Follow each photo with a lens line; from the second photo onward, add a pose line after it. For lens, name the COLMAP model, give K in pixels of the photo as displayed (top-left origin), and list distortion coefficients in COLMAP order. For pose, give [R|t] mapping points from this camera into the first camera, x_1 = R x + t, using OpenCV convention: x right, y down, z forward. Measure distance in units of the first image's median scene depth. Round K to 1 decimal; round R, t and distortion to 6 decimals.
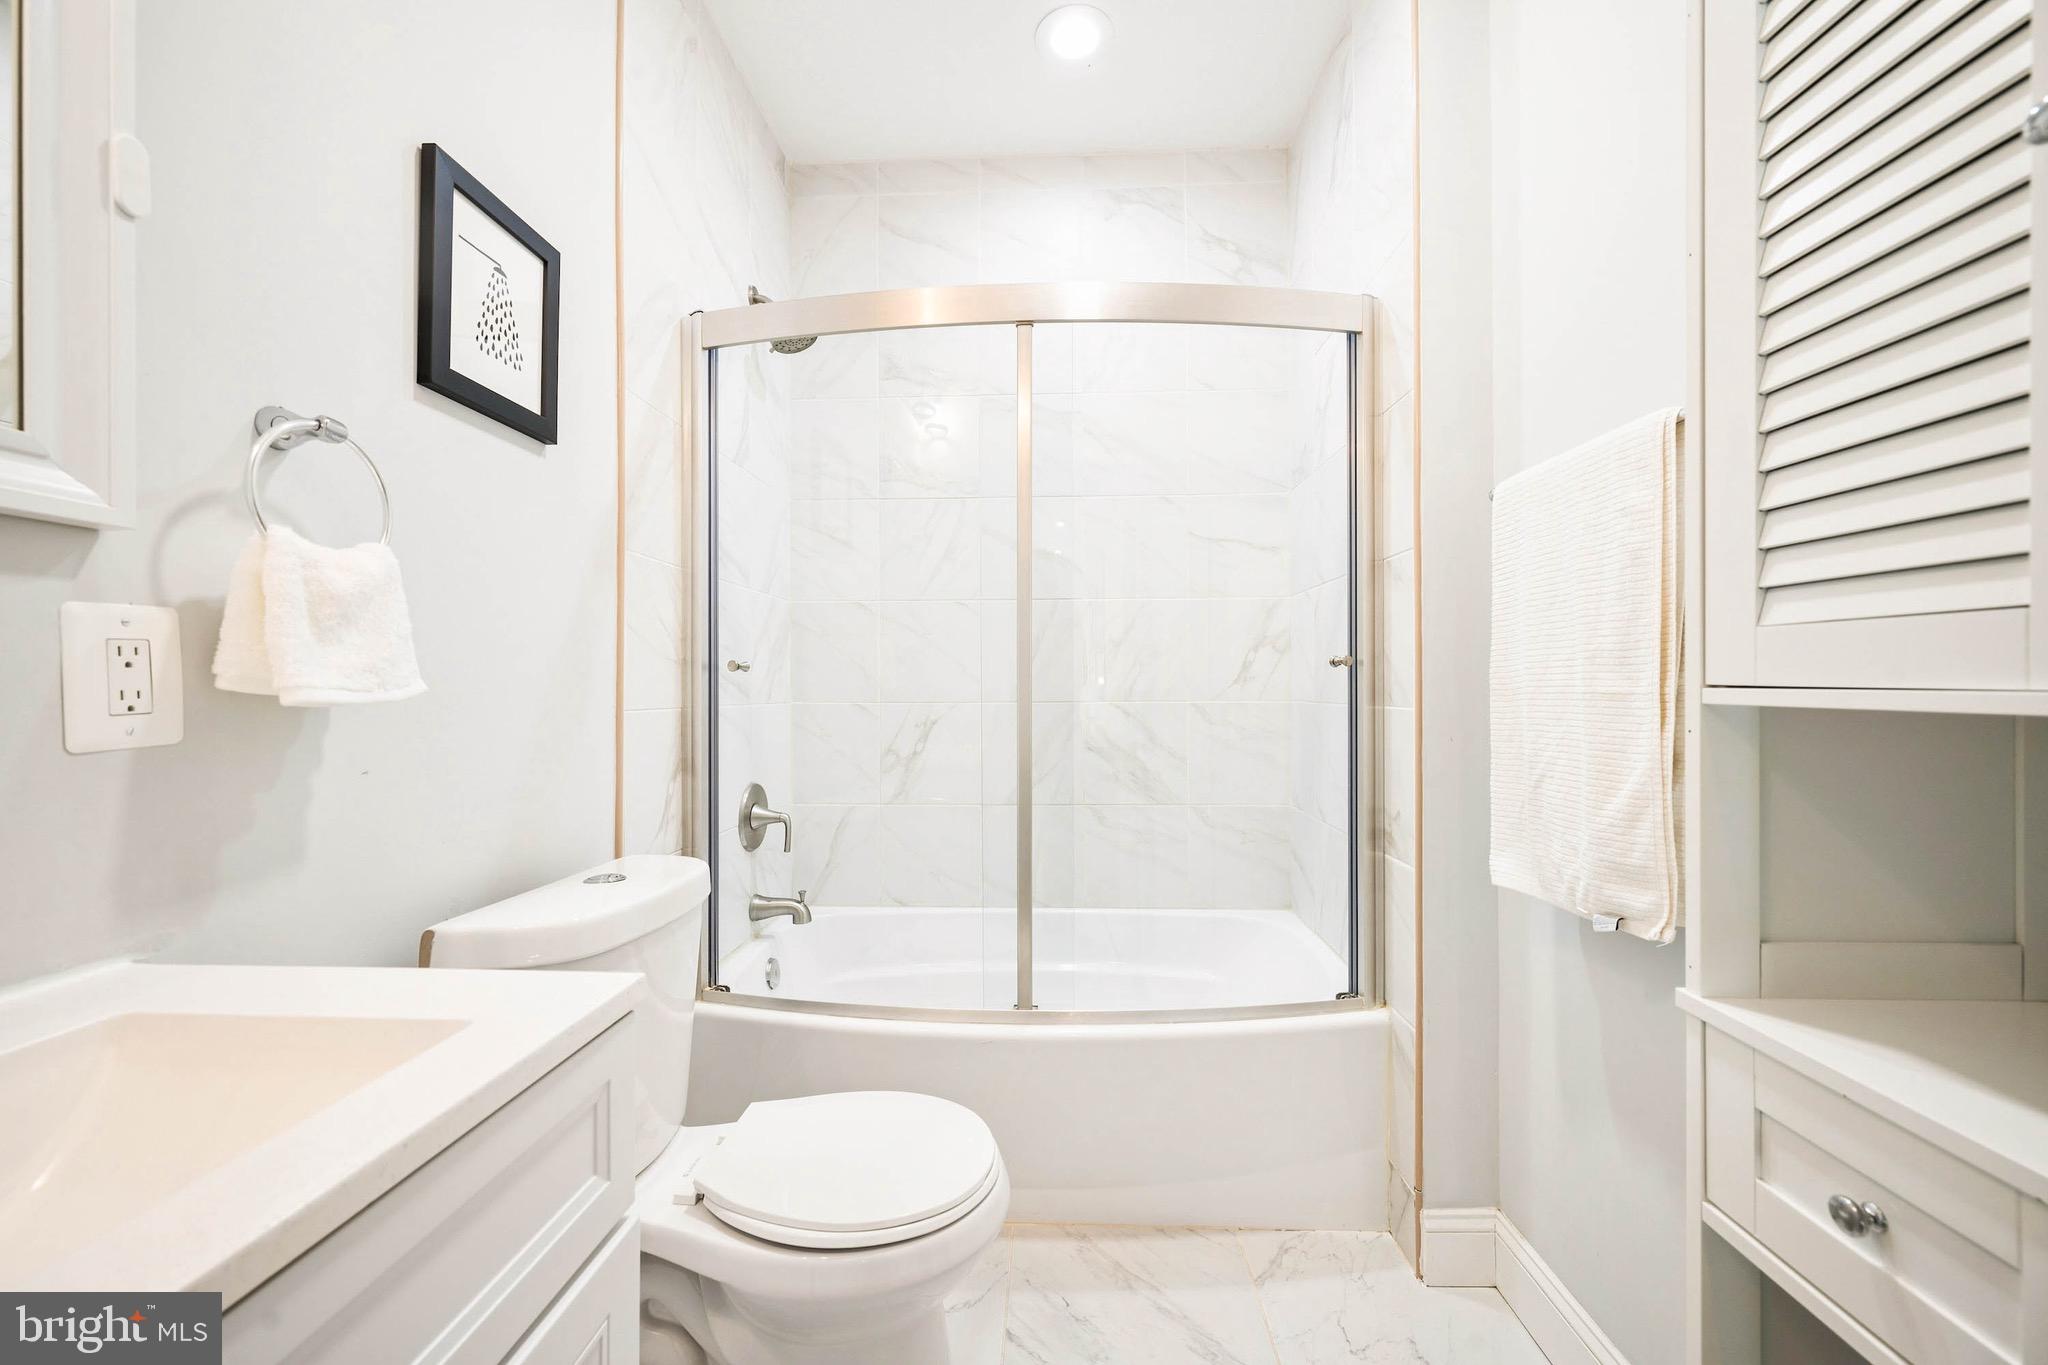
lens RADIAL K [[810.8, 0, 1035.3], [0, 810.8, 695.0], [0, 0, 1]] dist [-0.004727, 0.000939]
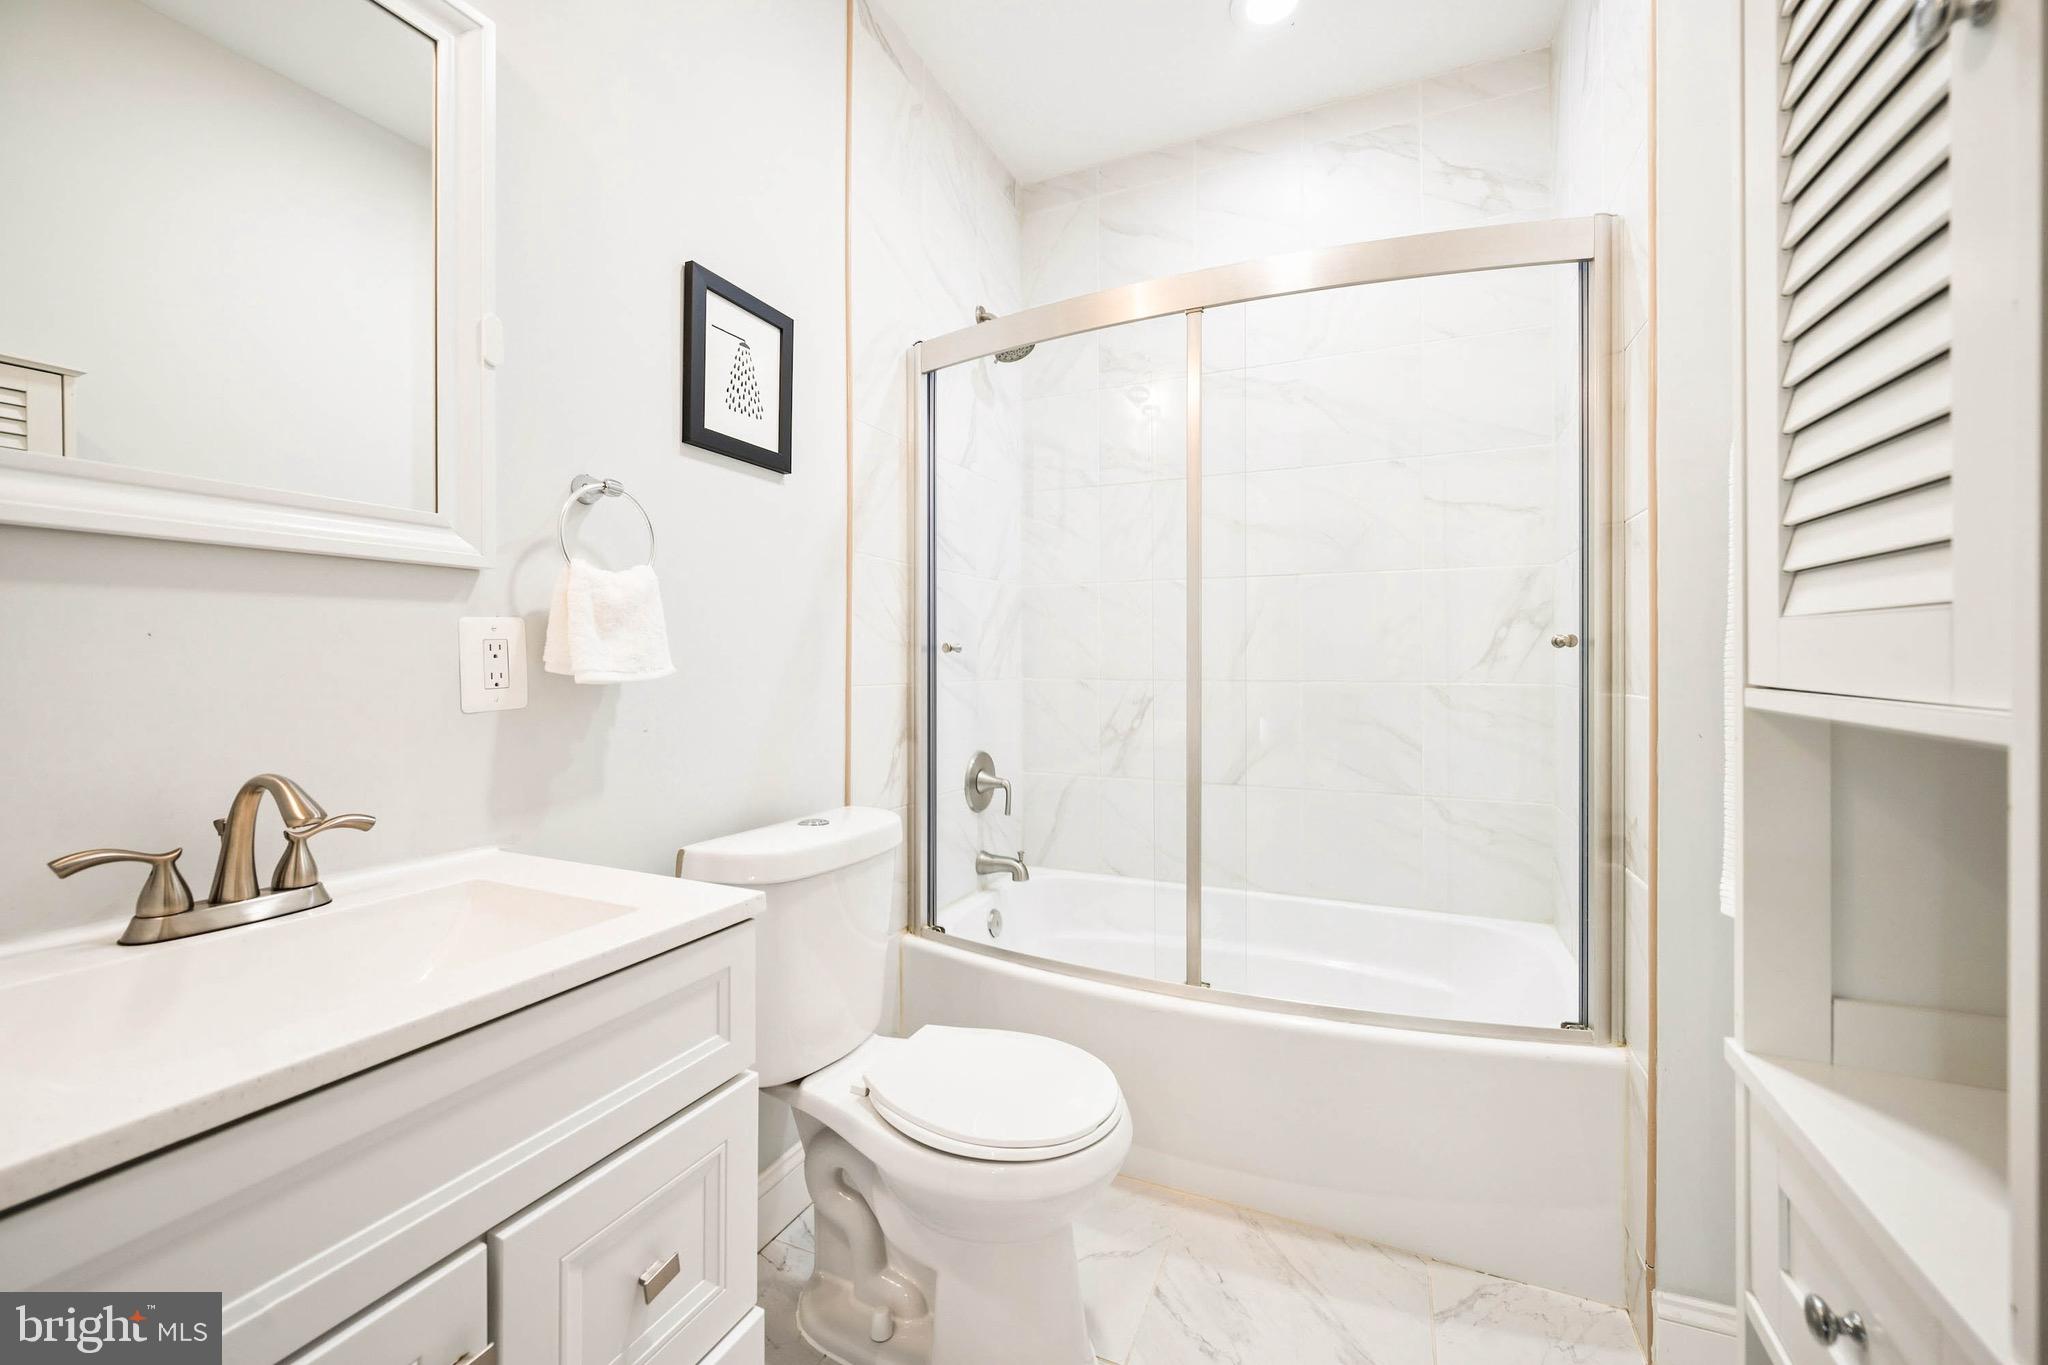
lens RADIAL K [[810.8, 0, 1016.9], [0, 810.8, 674.3], [0, 0, 1]] dist [-0.004727, 0.000939]
pose [[0.928416, 0.009325, -0.371424, 0.165116], [-0.006933, 0.999946, 0.007774, -0.009523], [0.371477, -0.004642, 0.928431, -0.028242]]
